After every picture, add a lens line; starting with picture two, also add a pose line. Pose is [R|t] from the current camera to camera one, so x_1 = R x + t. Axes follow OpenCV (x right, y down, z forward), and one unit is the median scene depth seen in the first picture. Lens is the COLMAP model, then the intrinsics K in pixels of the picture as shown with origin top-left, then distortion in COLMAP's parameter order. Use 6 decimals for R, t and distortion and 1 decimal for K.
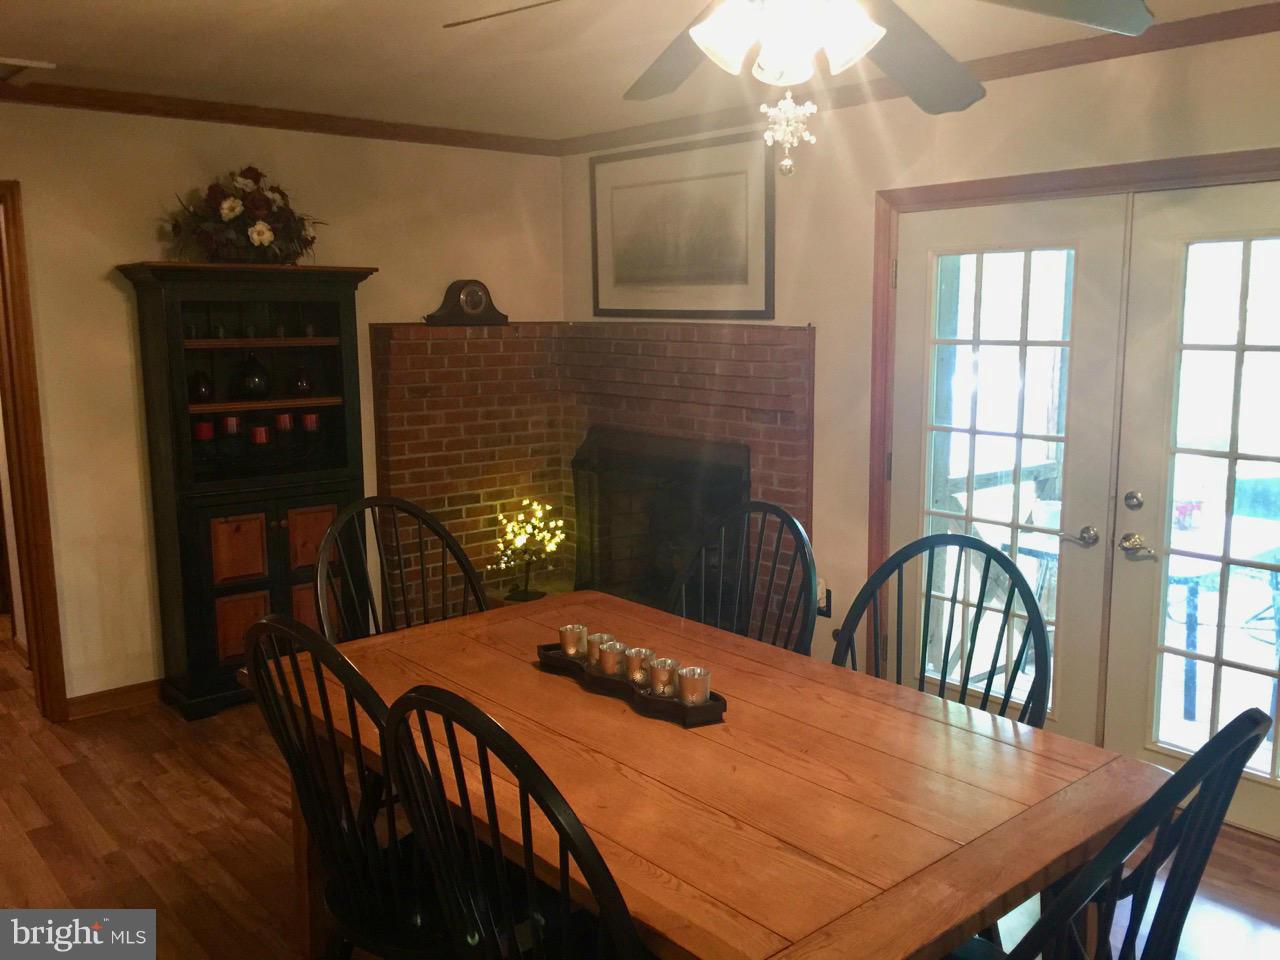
lens RADIAL K [[1124.0, 0, 640.0], [0, 1124.0, 480.0], [0, 0, 1]] dist [0.075345, -0.085775]
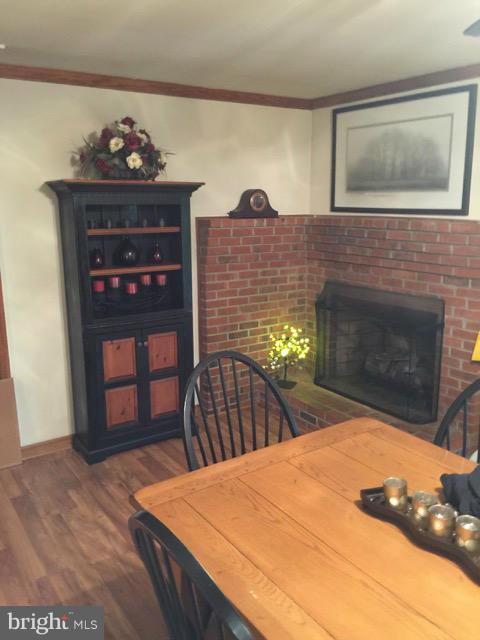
lens RADIAL K [[562.0, 0, 240.0], [0, 562.0, 320.0], [0, 0, 1]] dist [0.075345, -0.085775]
pose [[0.993743, 0.023833, -0.109121, -0.091481], [-0.017464, 0.998108, 0.058951, -0.043429], [0.110319, -0.056676, 0.992279, 0.213756]]
